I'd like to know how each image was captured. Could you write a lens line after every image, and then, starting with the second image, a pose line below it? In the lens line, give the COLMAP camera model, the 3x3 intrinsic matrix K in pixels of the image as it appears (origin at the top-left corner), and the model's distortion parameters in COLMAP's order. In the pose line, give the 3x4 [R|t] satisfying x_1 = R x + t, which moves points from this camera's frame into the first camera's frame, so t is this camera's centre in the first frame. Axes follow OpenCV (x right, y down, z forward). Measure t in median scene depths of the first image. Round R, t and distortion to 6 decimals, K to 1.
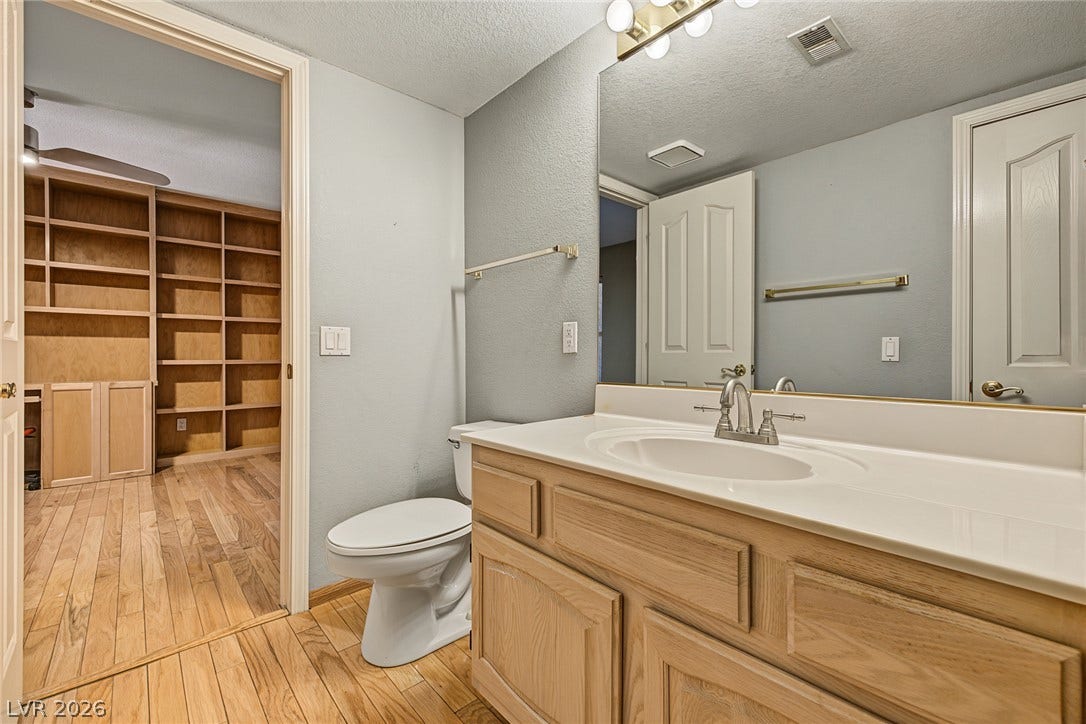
lens RADIAL K [[458.8, 0, 545.4], [0, 458.8, 356.8], [0, 0, 1]] dist [0.003920, 0.000024]
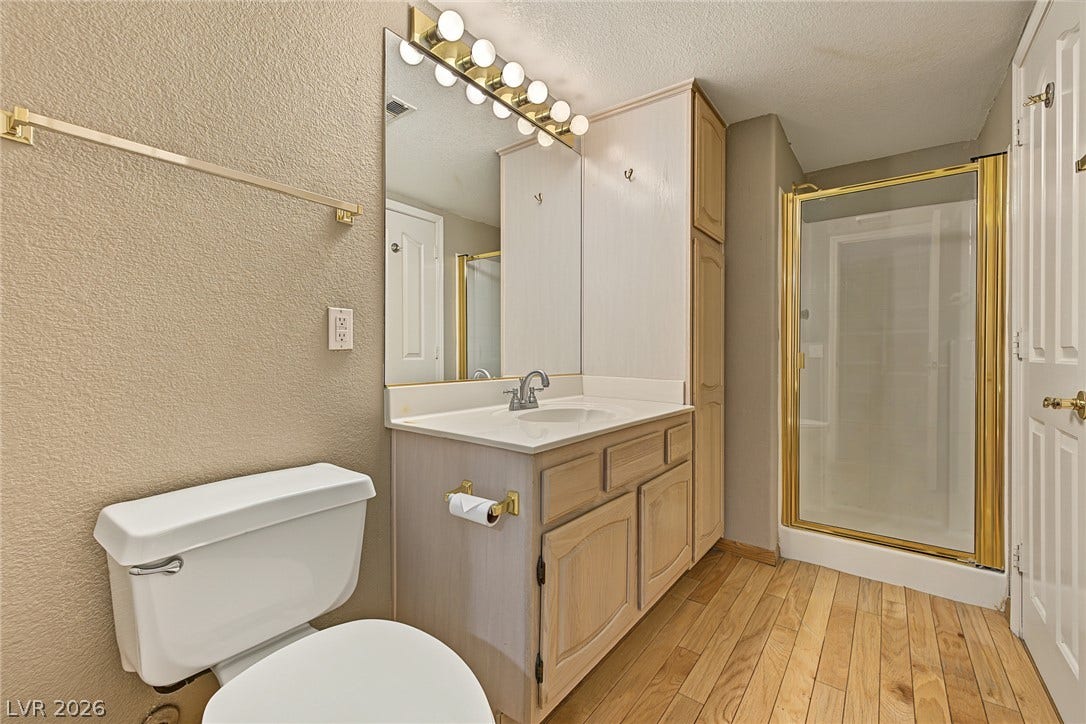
lens RADIAL K [[458.8, 0, 541.8], [0, 458.8, 352.7], [0, 0, 1]] dist [0.003920, 0.000024]
pose [[-0.191125, 0.004419, 0.981556, -1.109701], [0.001172, 0.999990, -0.004273, 0.000185], [-0.981565, 0.000334, -0.191128, 1.249857]]
